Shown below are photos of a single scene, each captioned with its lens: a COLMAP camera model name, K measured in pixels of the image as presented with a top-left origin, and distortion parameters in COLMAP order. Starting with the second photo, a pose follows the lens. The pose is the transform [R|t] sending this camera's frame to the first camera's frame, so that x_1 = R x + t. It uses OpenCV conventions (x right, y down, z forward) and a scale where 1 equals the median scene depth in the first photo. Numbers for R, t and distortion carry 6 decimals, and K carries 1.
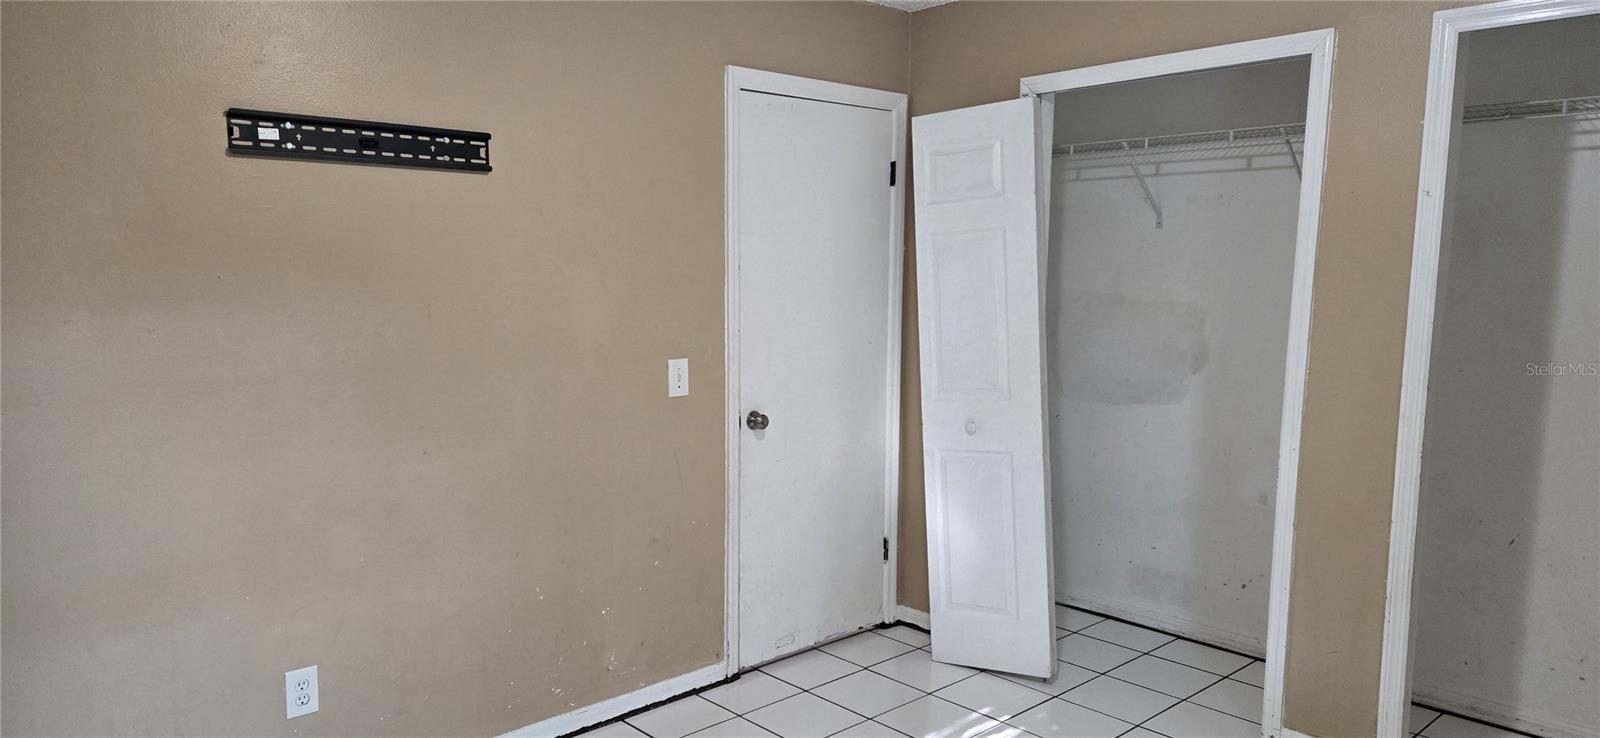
lens RADIAL K [[1063.5, 0, 759.7], [0, 1063.5, 379.6], [0, 0, 1]] dist [0.080463, -0.050183]
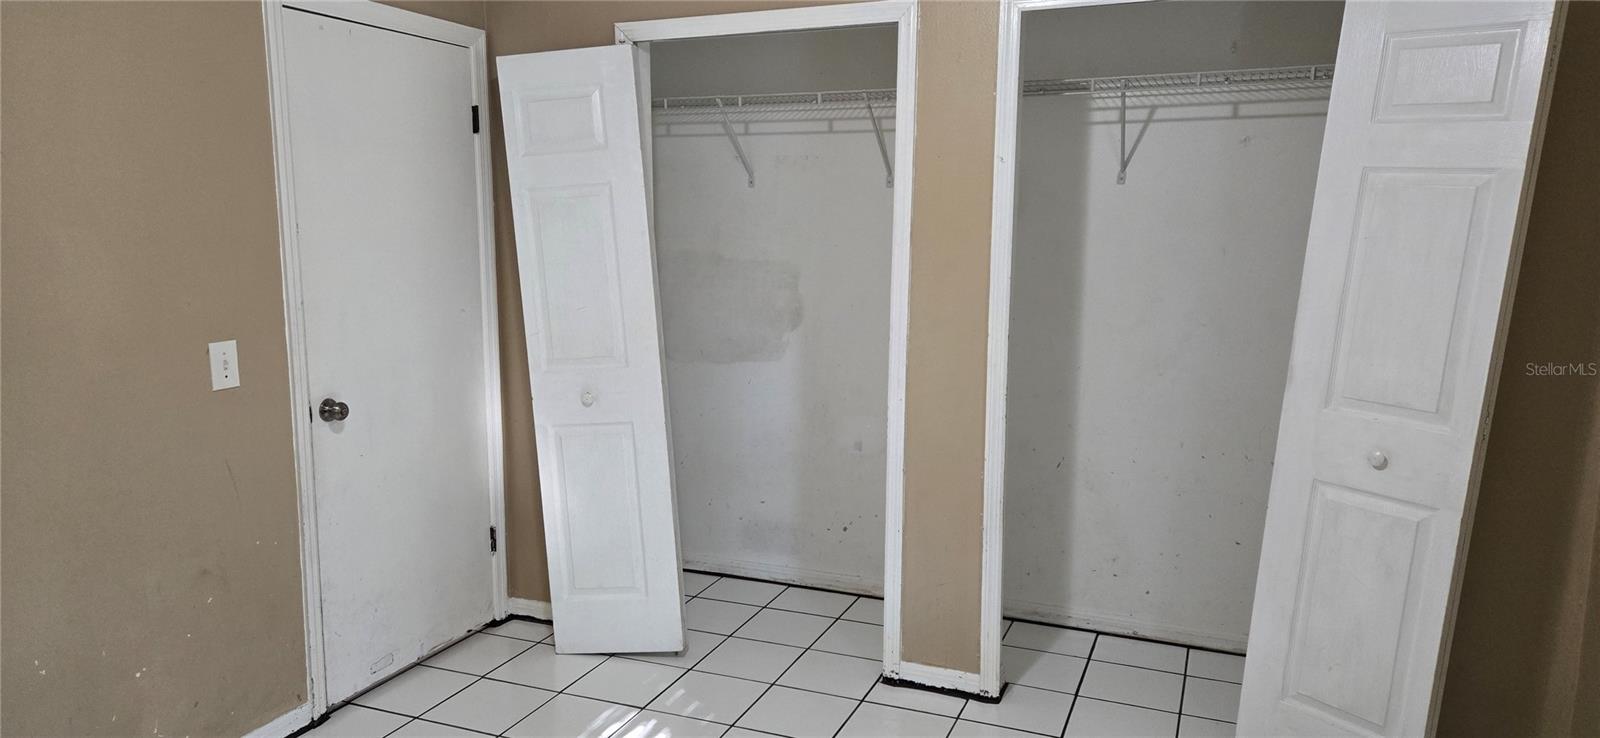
lens RADIAL K [[1063.5, 0, 776.9], [0, 1063.5, 370.7], [0, 0, 1]] dist [0.080463, -0.050183]
pose [[0.901647, -0.062634, 0.427913, -0.050047], [0.048538, 0.997861, 0.043785, -0.012975], [-0.429740, -0.018708, 0.902759, 0.092400]]
